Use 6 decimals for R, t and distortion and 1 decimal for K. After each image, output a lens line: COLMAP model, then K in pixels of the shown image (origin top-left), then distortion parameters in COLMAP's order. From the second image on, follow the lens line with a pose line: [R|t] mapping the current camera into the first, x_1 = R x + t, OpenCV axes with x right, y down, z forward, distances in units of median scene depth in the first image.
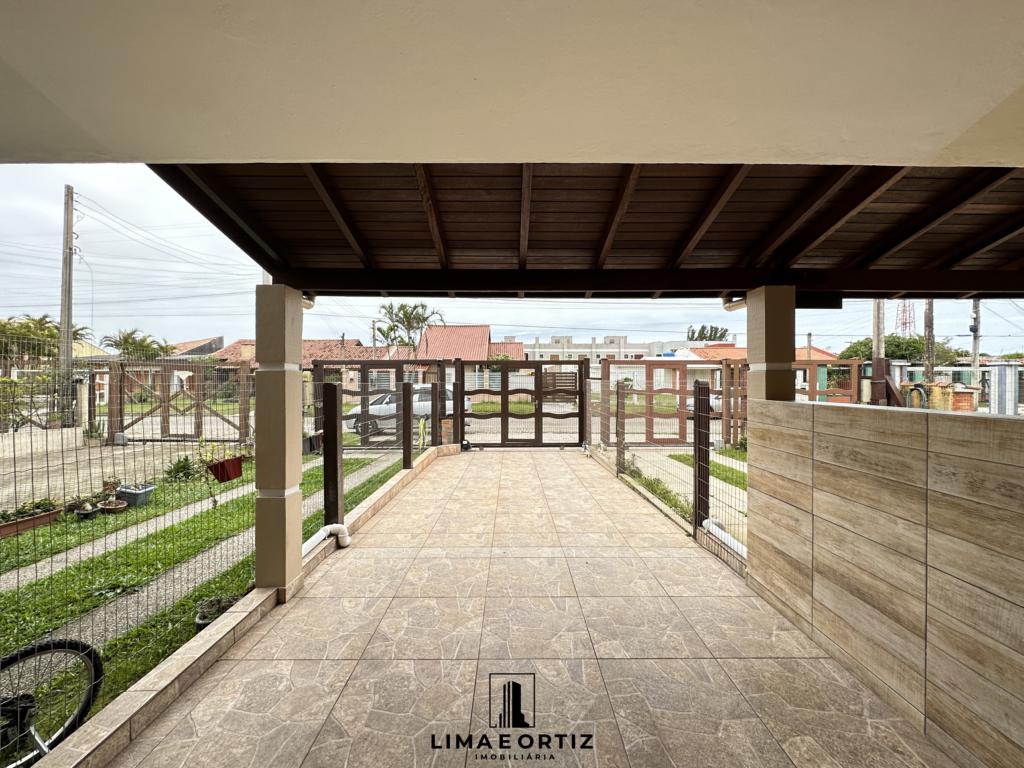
lens RADIAL K [[409.6, 0, 512.0], [0, 409.6, 382.1], [0, 0, 1]] dist [-0.000398, 0.000314]
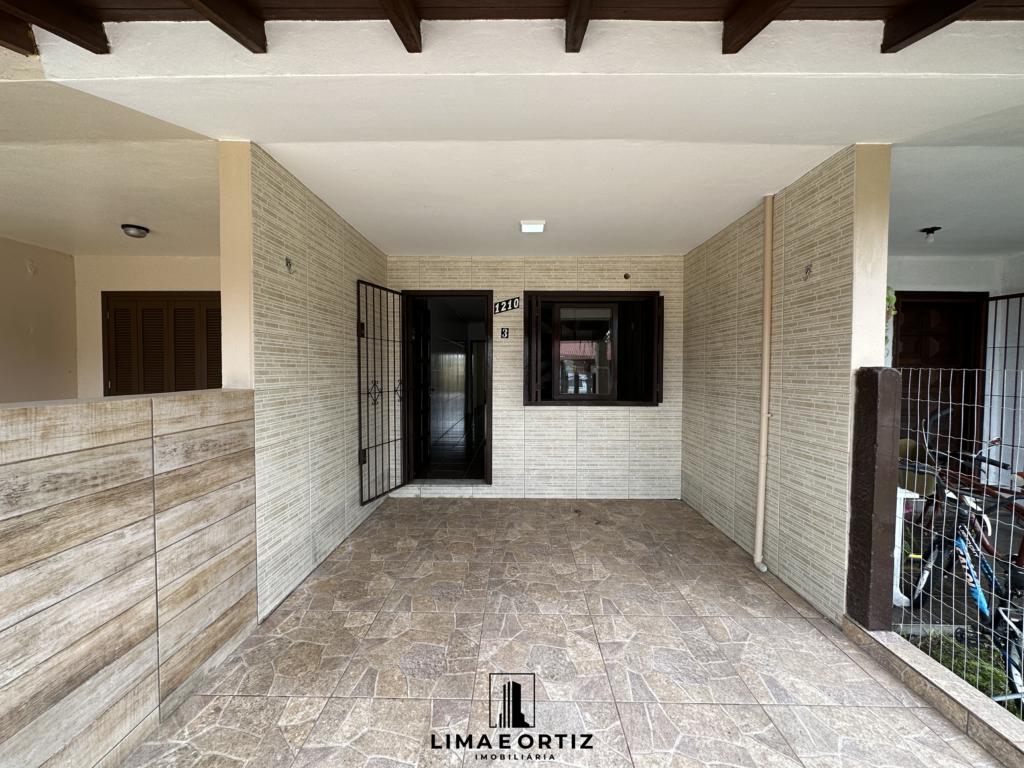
lens RADIAL K [[409.6, 0, 512.0], [0, 409.6, 383.8], [0, 0, 1]] dist [-0.000398, 0.000314]
pose [[-0.999871, -0.001739, 0.015970, 0.116291], [-0.001111, 0.999229, 0.039244, 0.002370], [-0.016026, 0.039221, -0.999102, 1.540858]]
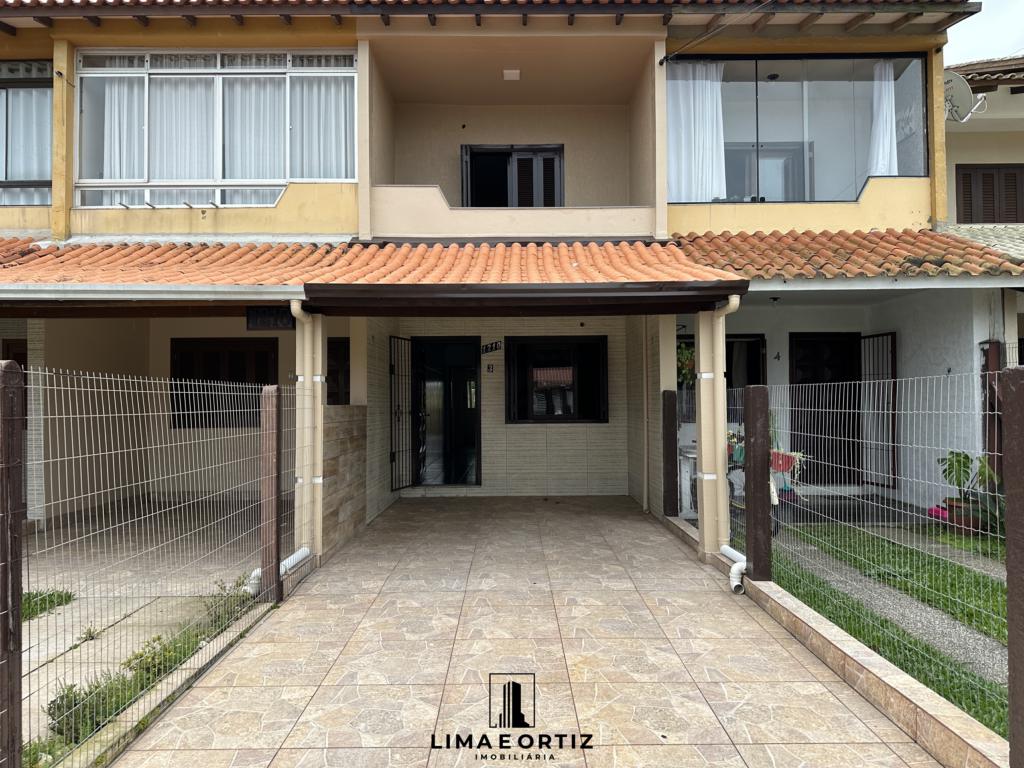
lens RADIAL K [[709.9, 0, 514.2], [0, 709.9, 394.4], [0, 0, 1]] dist [0.046970, -0.029735]
pose [[-0.999941, 0.010277, -0.003488, 0.043870], [0.010310, 0.999903, -0.009312, 0.045992], [0.003392, -0.009347, -0.999951, 4.198609]]
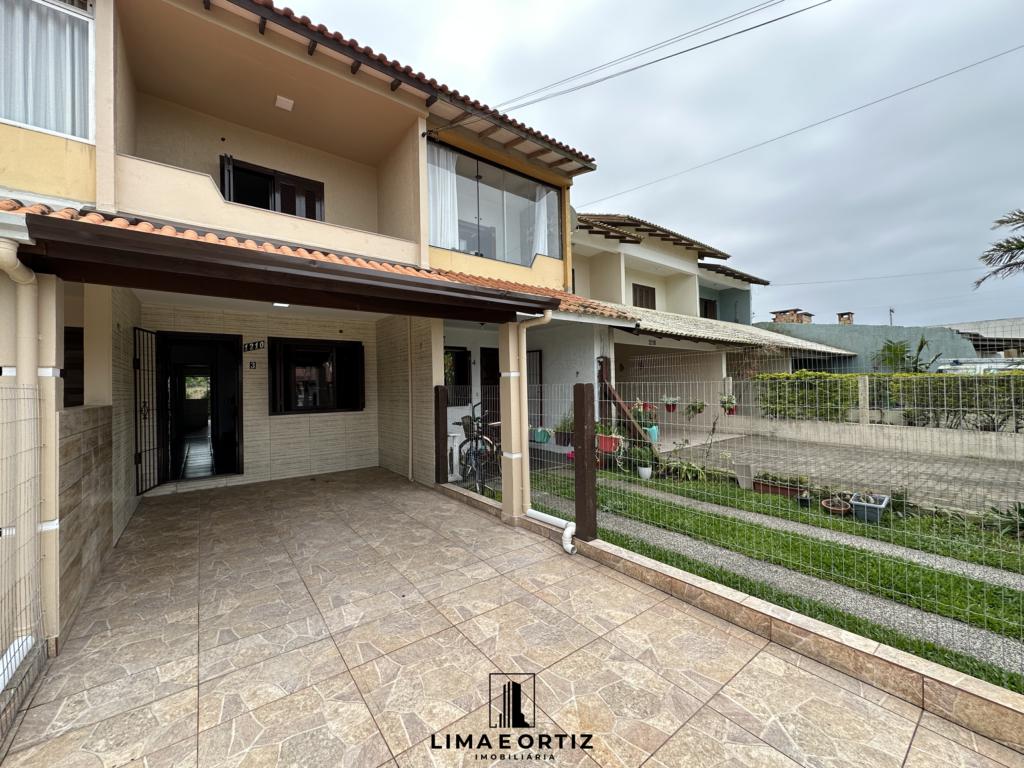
lens RADIAL K [[409.6, 0, 512.1], [0, 409.6, 381.9], [0, 0, 1]] dist [-0.000398, 0.000314]
pose [[-0.796432, 0.010486, -0.604637, 0.492296], [0.019295, 0.999781, -0.008078, 0.006872], [0.604420, -0.018100, -0.796460, 2.971146]]
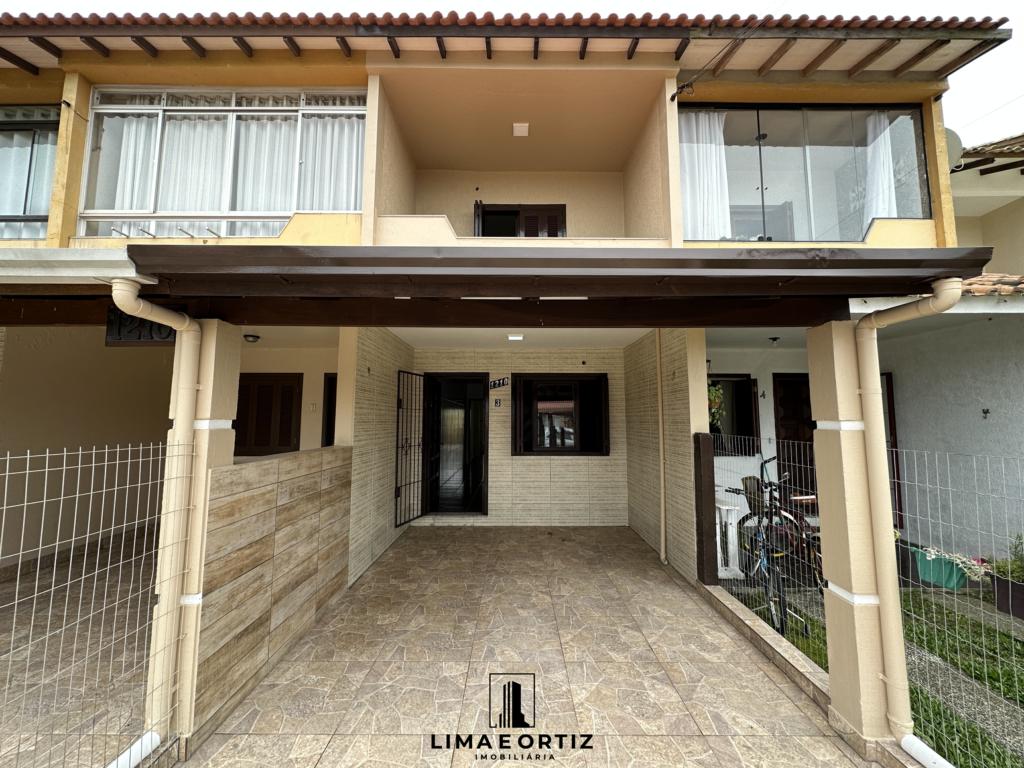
lens RADIAL K [[409.6, 0, 512.9], [0, 409.6, 381.7], [0, 0, 1]] dist [-0.000398, 0.000314]
pose [[-0.999999, 0.000854, 0.001043, 0.074994], [0.000758, 0.995999, -0.089356, -0.064186], [-0.001116, -0.089355, -0.995999, 2.365701]]
